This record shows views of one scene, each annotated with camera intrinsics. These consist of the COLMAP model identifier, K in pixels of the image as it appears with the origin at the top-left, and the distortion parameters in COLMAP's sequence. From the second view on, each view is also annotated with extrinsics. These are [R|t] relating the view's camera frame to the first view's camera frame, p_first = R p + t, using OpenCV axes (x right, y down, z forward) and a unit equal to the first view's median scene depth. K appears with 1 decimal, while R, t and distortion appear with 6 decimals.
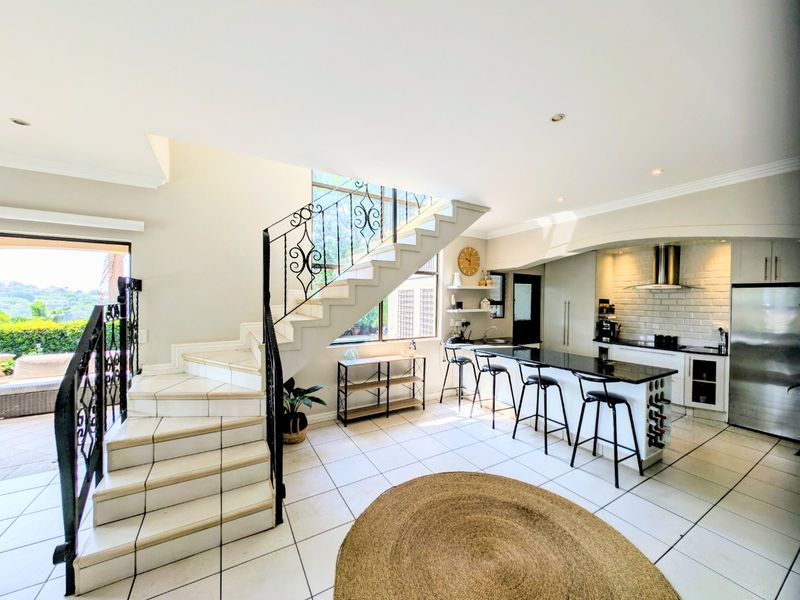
lens RADIAL K [[301.2, 0, 397.4], [0, 301.2, 301.5], [0, 0, 1]] dist [-0.000018, -0.002518]
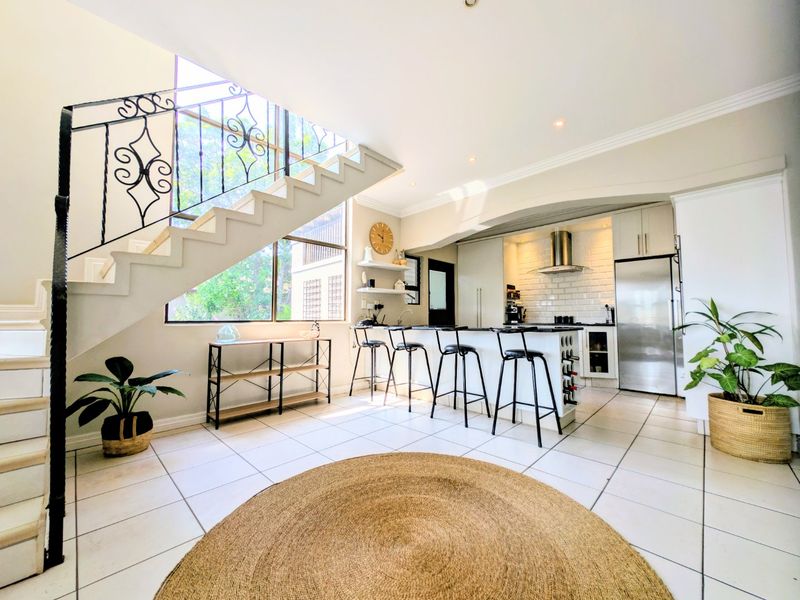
lens RADIAL K [[315.8, 0, 399.5], [0, 315.8, 301.8], [0, 0, 1]] dist [0.001870, -0.002452]
pose [[0.961783, -0.000558, 0.273814, 0.045210], [0.016551, 0.998288, -0.056103, 0.163136], [-0.273314, 0.058491, 0.960145, 0.125727]]
